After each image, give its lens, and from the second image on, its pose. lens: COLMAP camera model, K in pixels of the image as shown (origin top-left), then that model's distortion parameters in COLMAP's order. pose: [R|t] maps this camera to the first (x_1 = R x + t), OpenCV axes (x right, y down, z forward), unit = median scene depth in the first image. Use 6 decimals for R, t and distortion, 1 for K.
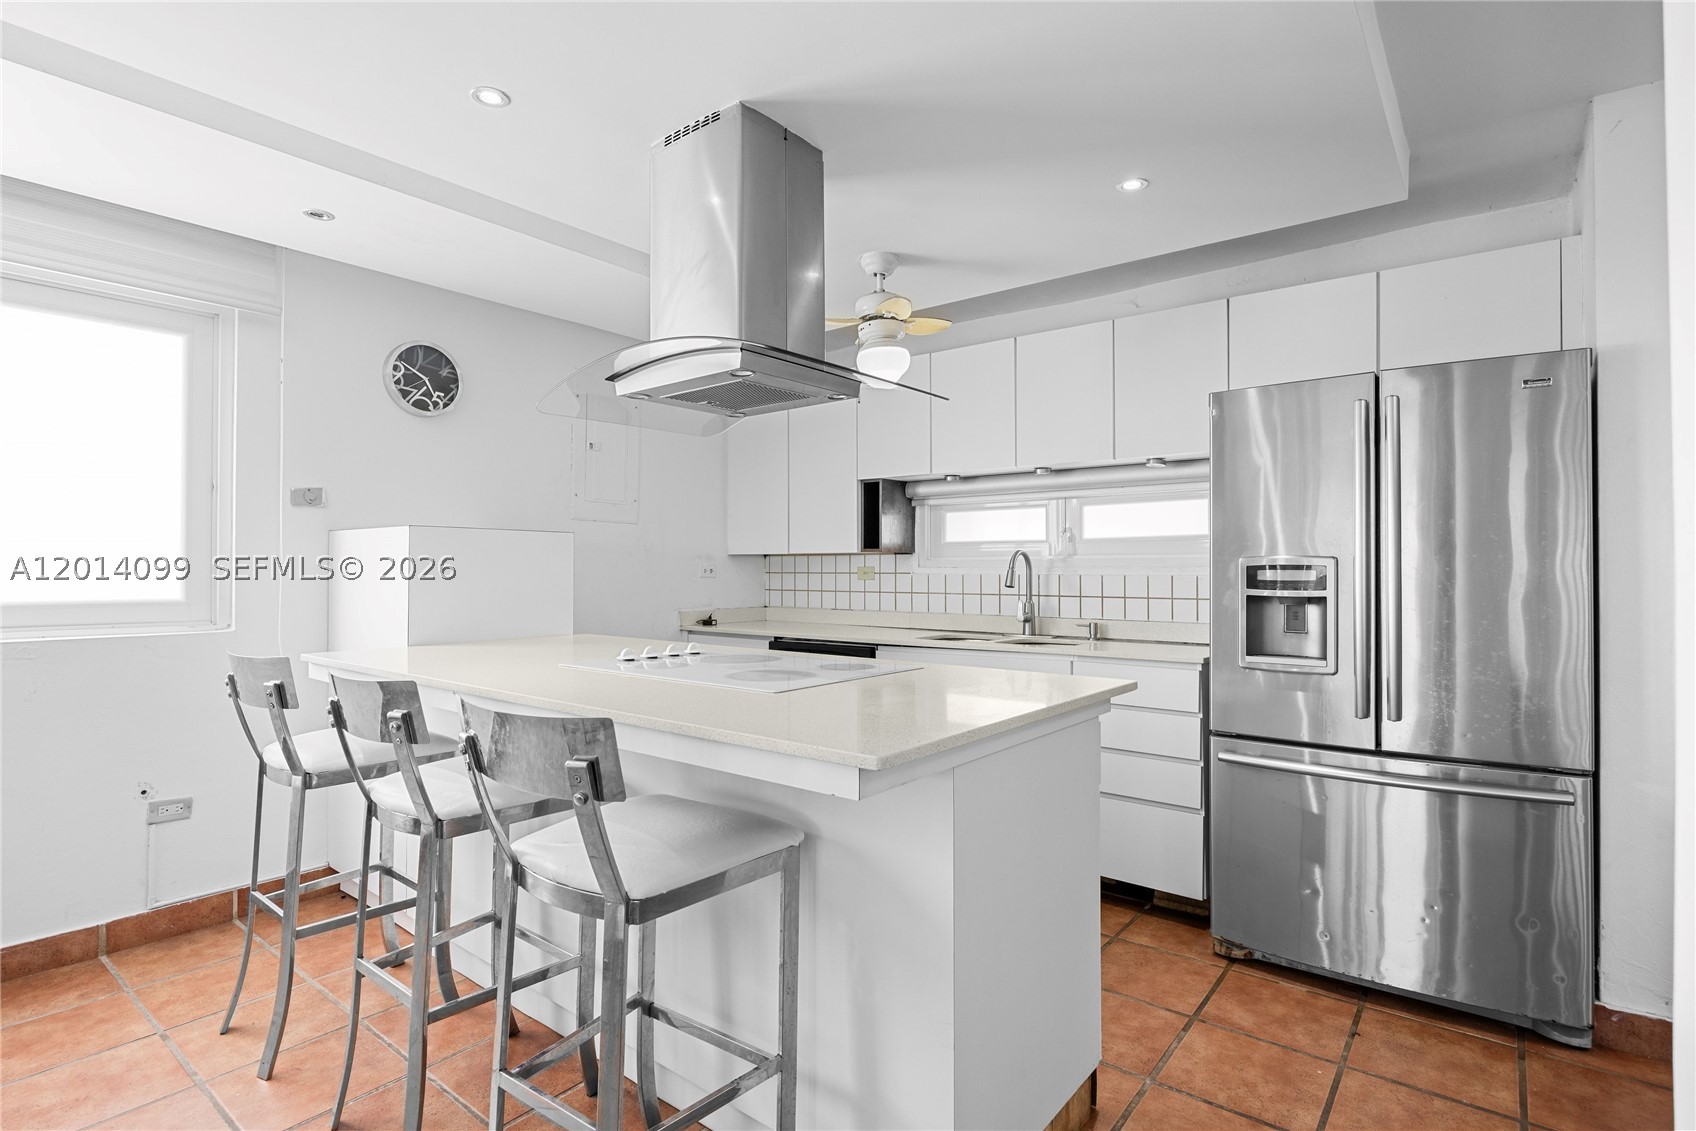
lens RADIAL K [[837.5, 0, 853.8], [0, 837.5, 567.2], [0, 0, 1]] dist [-0.013849, -0.000602]
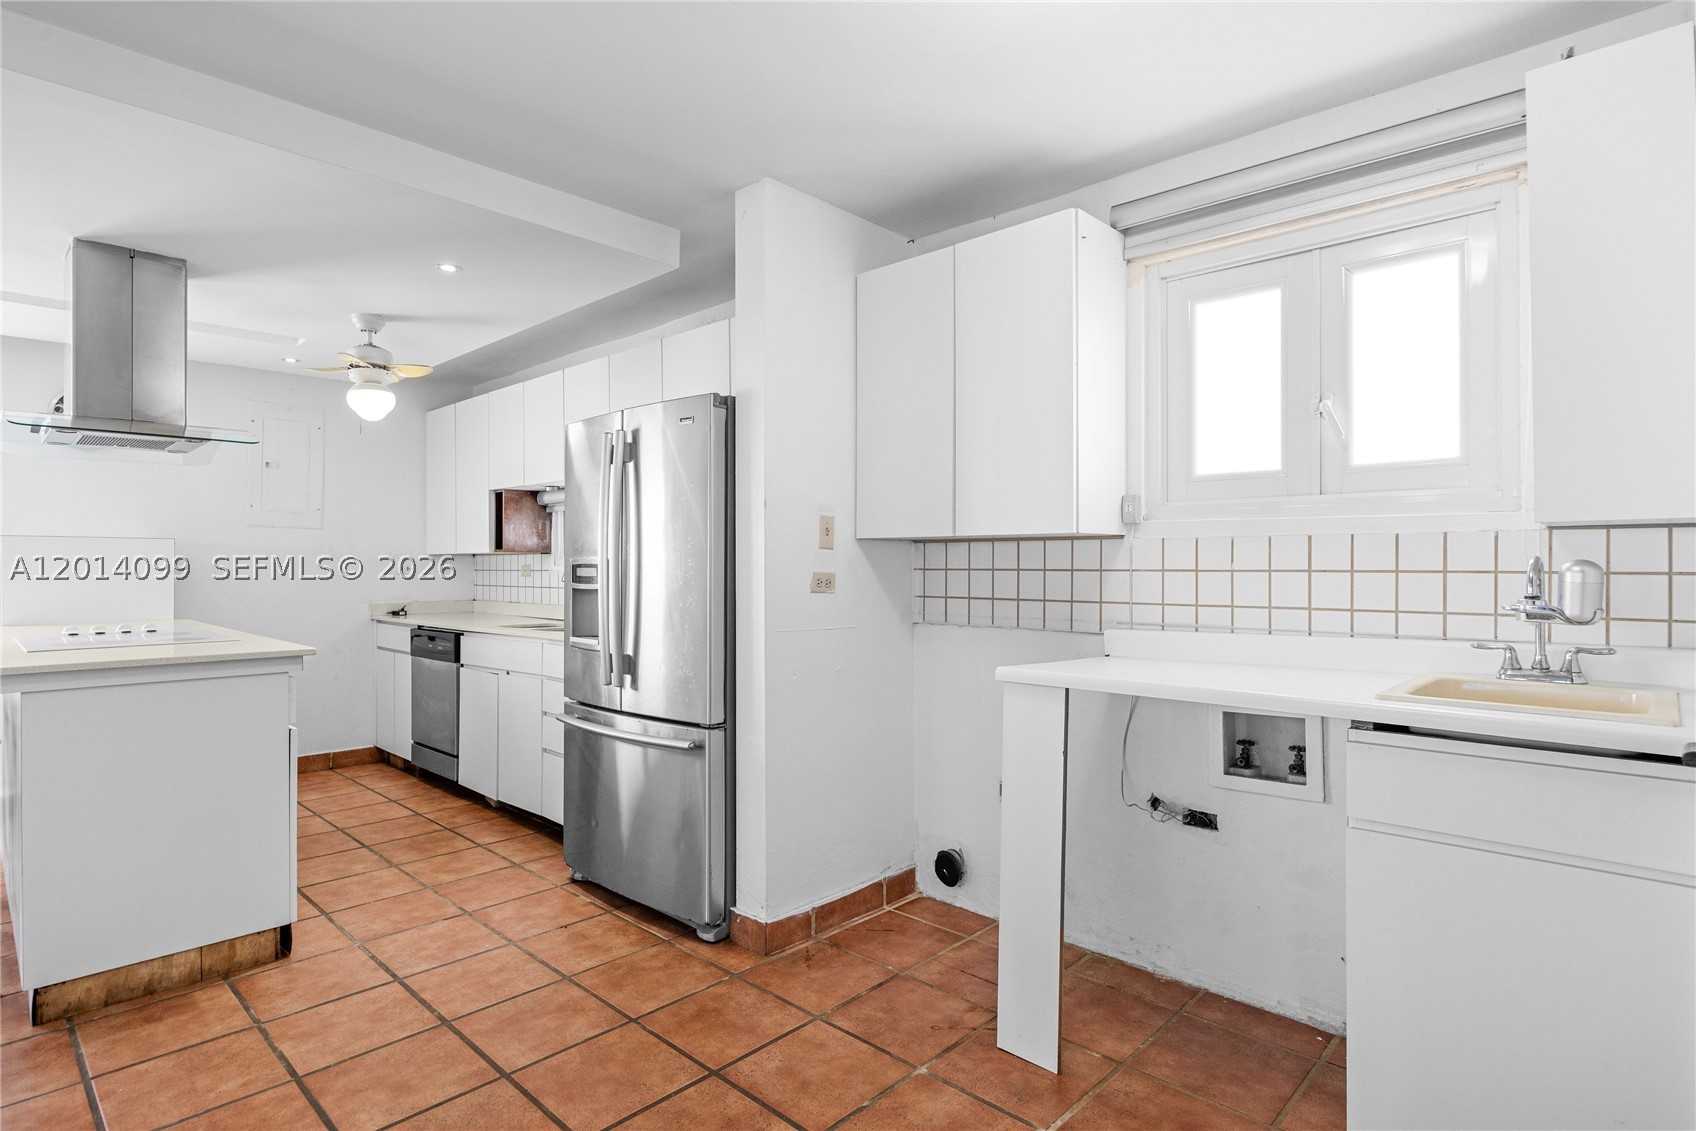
lens RADIAL K [[881.6, 0, 840.6], [0, 881.6, 565.5], [0, 0, 1]] dist [0.000492, 0.000317]
pose [[0.995307, -0.003193, -0.096719, 1.010121], [0.003424, 0.999992, 0.002216, -0.001446], [0.096711, -0.002537, 0.995309, -0.281173]]
